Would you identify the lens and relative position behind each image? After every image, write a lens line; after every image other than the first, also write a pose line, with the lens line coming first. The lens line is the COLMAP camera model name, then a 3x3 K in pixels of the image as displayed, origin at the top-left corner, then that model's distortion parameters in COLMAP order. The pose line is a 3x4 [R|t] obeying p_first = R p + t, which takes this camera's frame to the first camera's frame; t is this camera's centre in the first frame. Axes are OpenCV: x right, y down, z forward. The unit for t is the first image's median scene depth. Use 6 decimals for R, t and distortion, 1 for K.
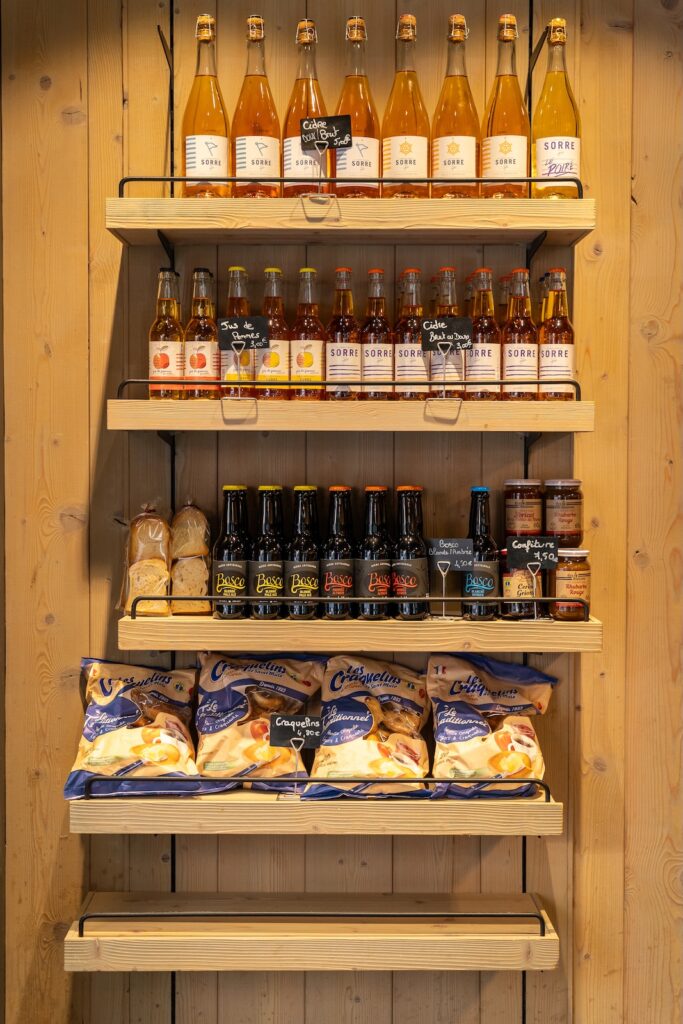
lens RADIAL K [[1435.1, 0, 341.6], [0, 1435.1, 513.2], [0, 0, 1]] dist [0.018892, 0.000000]
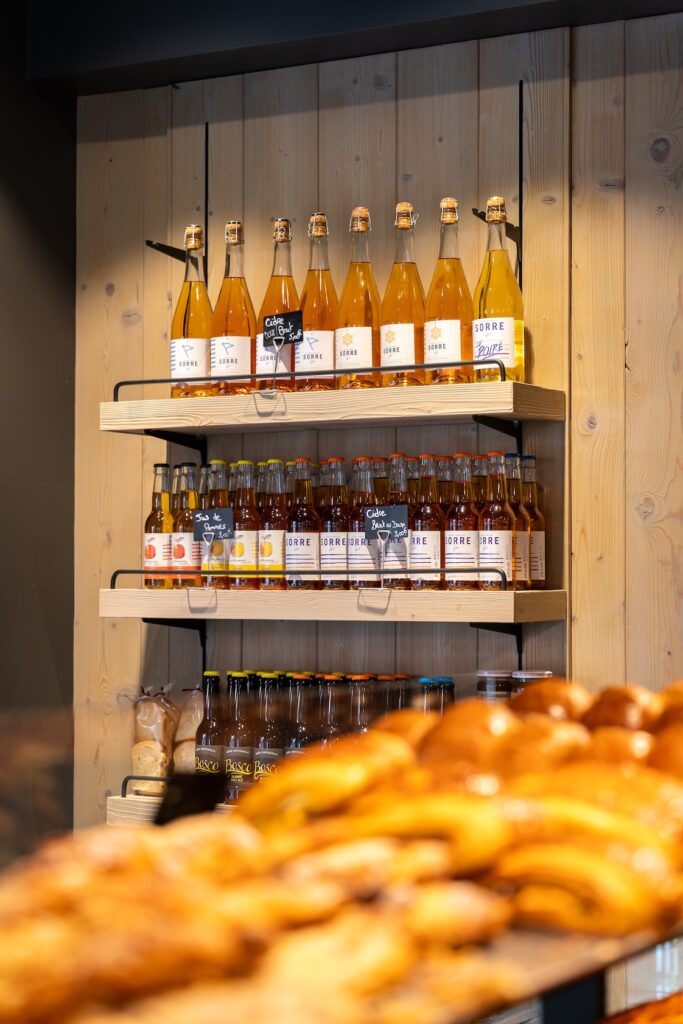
lens RADIAL K [[2036.6, 0, 341.6], [0, 2036.6, 511.4], [0, 0, 1]] dist [-0.040000, 0.000000]
pose [[0.869947, -0.019141, -0.492774, 0.729881], [-0.020678, 0.996952, -0.075230, -0.025970], [0.492712, 0.075636, 0.866899, -0.226758]]
